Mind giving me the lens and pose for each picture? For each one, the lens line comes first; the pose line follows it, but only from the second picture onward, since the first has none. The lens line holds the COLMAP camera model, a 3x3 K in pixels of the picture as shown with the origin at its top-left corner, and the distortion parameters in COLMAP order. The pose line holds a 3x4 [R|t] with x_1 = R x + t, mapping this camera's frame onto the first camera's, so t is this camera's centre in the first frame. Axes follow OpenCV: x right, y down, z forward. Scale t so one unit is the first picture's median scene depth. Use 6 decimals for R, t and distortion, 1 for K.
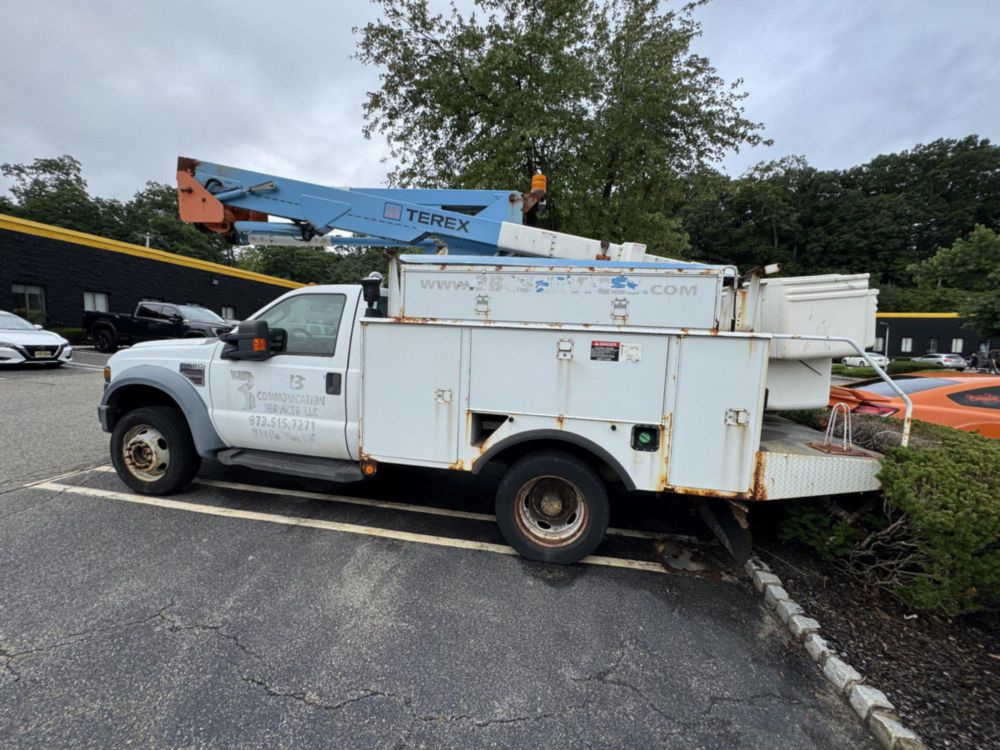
lens RADIAL K [[399.7, 0, 500.9], [0, 399.7, 373.5], [0, 0, 1]] dist [-0.001998, -0.000140]
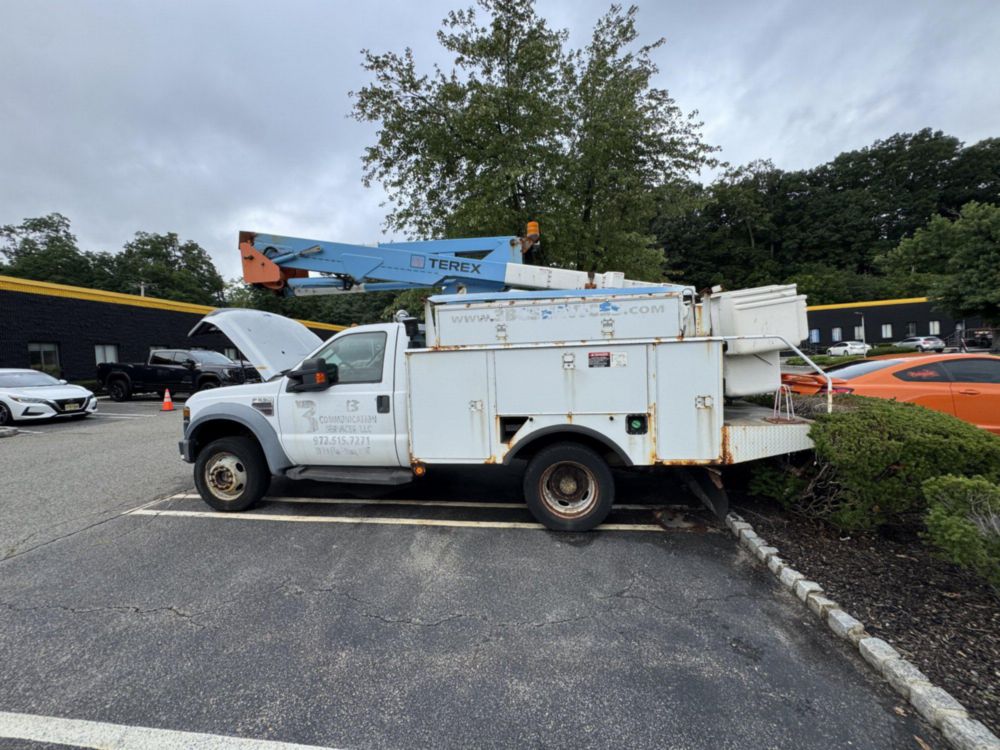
lens RADIAL K [[399.7, 0, 500.9], [0, 399.7, 373.5], [0, 0, 1]] dist [-0.001998, -0.000140]
pose [[0.996525, -0.082129, 0.013911, -0.060036], [0.082675, 0.995570, -0.044779, 0.014677], [-0.010172, 0.045773, 0.998900, -0.218786]]
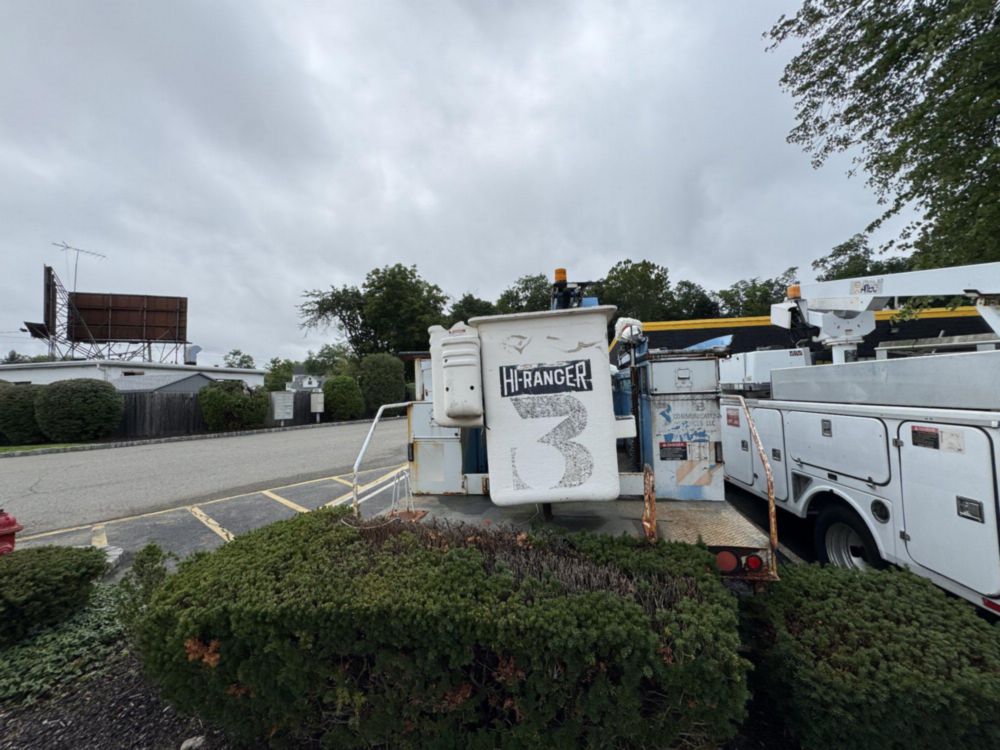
lens RADIAL K [[399.7, 0, 500.9], [0, 399.7, 373.5], [0, 0, 1]] dist [-0.001998, -0.000140]
pose [[-0.035344, -0.074254, -0.996613, 1.394813], [-0.058731, 0.995667, -0.072101, -0.082450], [0.997648, 0.055984, -0.039552, 0.948237]]
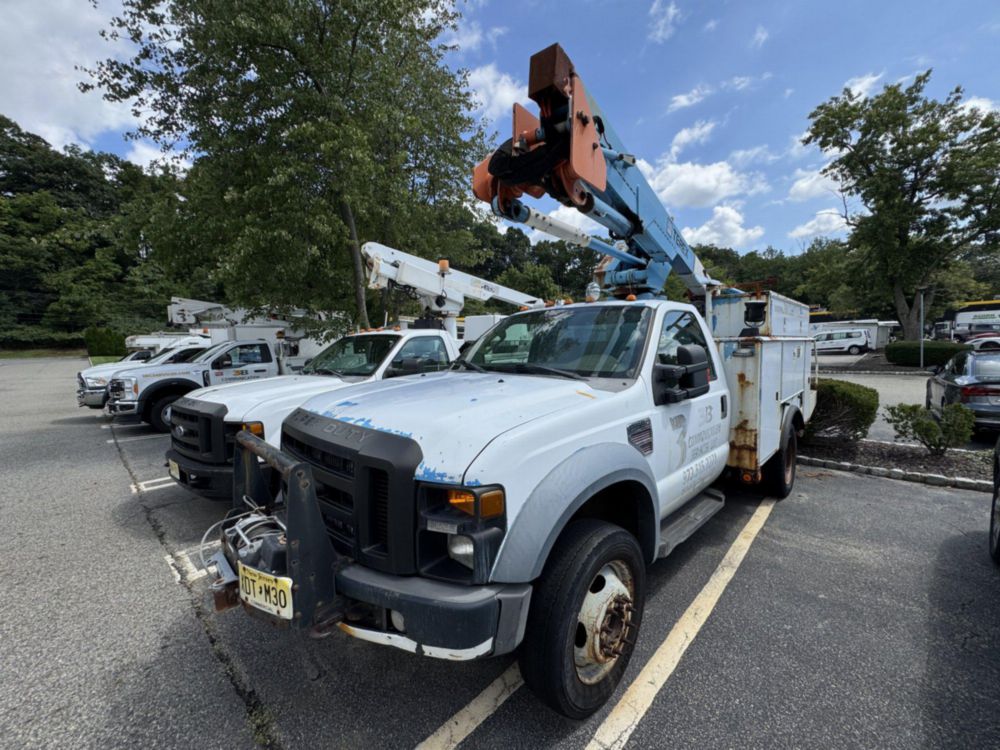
lens RADIAL K [[397.3, 0, 500.9], [0, 397.3, 374.0], [0, 0, 1]] dist [-0.001559, -0.000402]
pose [[0.563082, -0.113559, 0.818561, -1.347608], [0.118009, 0.991412, 0.056361, -0.152506], [-0.817932, 0.064861, 0.571647, 0.806147]]
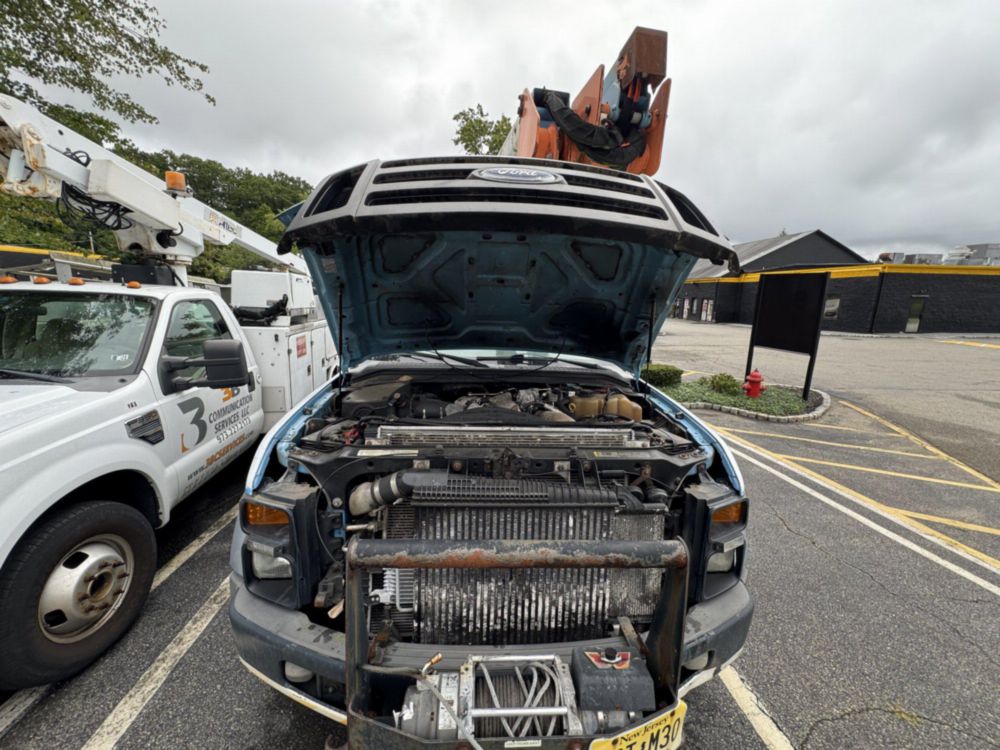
lens RADIAL K [[399.1, 0, 500.5], [0, 399.1, 373.0], [0, 0, 1]] dist [-0.002000, -0.000151]
pose [[-0.238229, -0.212826, 0.947603, -1.355840], [0.048988, 0.971819, 0.230581, -0.251665], [-0.969973, 0.101352, -0.221090, 1.389240]]
